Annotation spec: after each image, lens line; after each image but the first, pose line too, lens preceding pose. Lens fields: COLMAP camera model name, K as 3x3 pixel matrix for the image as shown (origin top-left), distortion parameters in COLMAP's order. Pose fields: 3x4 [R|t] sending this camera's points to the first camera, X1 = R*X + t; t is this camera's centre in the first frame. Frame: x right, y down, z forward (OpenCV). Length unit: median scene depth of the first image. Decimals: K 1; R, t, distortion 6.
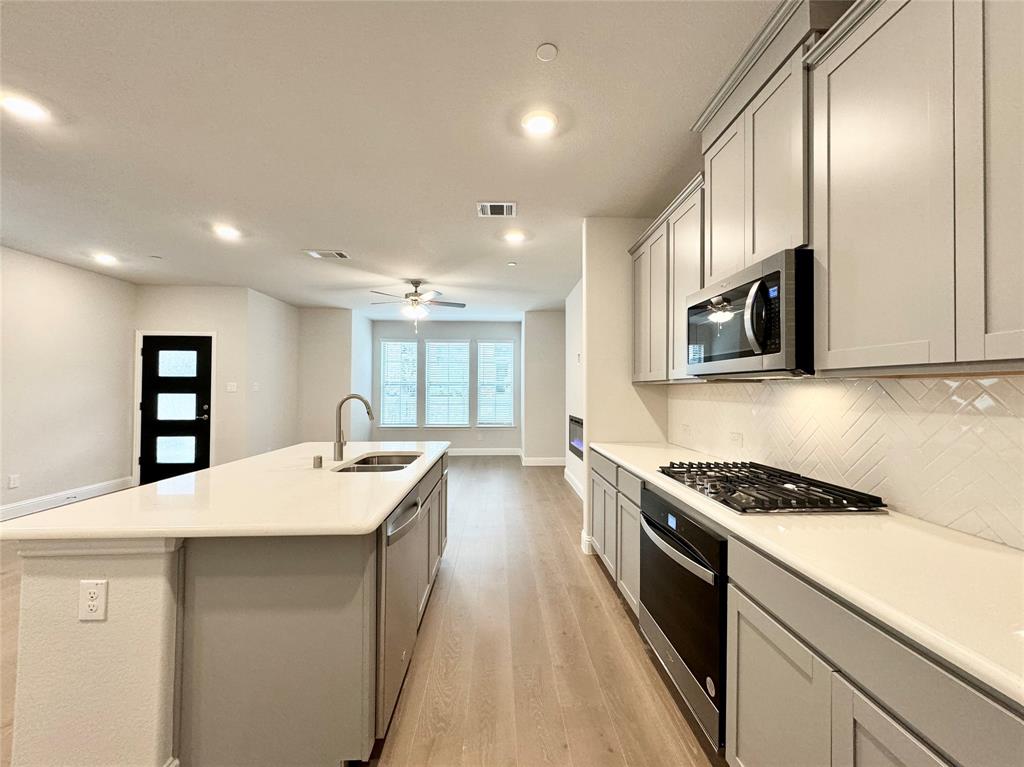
lens RADIAL K [[420.4, 0, 514.9], [0, 420.4, 380.1], [0, 0, 1]] dist [-0.000321, 0.000116]
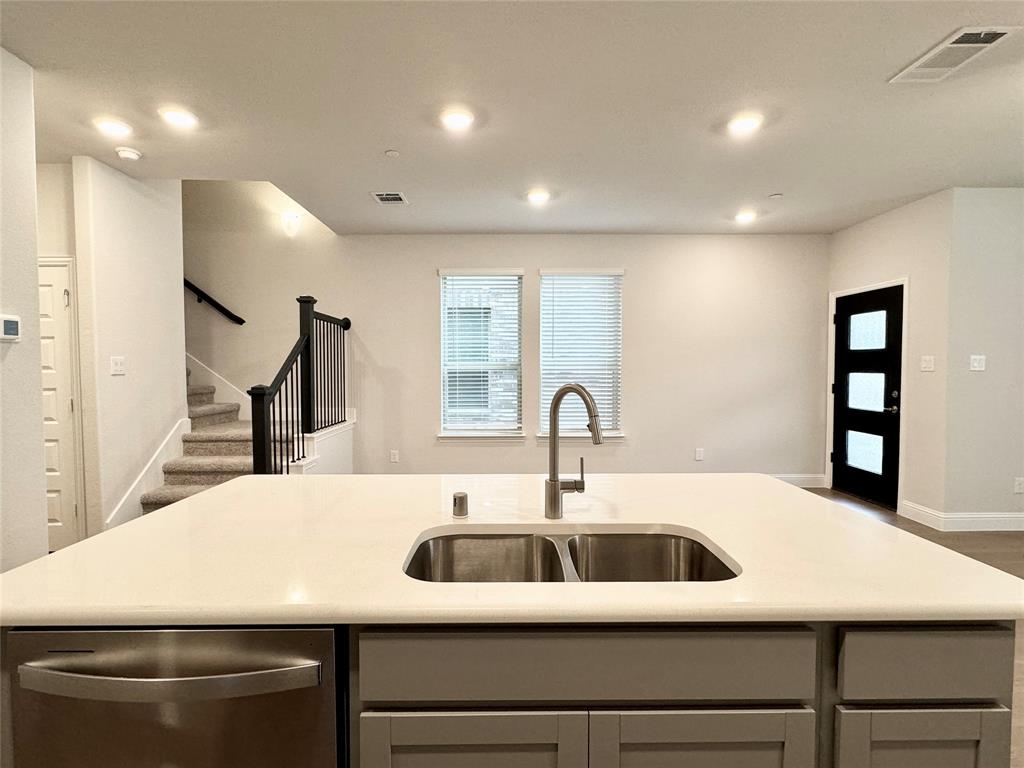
lens RADIAL K [[511.1, 0, 510.7], [0, 511.1, 385.5], [0, 0, 1]] dist [0.001055, 0.000979]
pose [[-0.031529, 0.034661, -0.998902, 0.083768], [0.028248, 0.999030, 0.033774, 0.007009], [0.999104, -0.027153, -0.032478, 0.425459]]
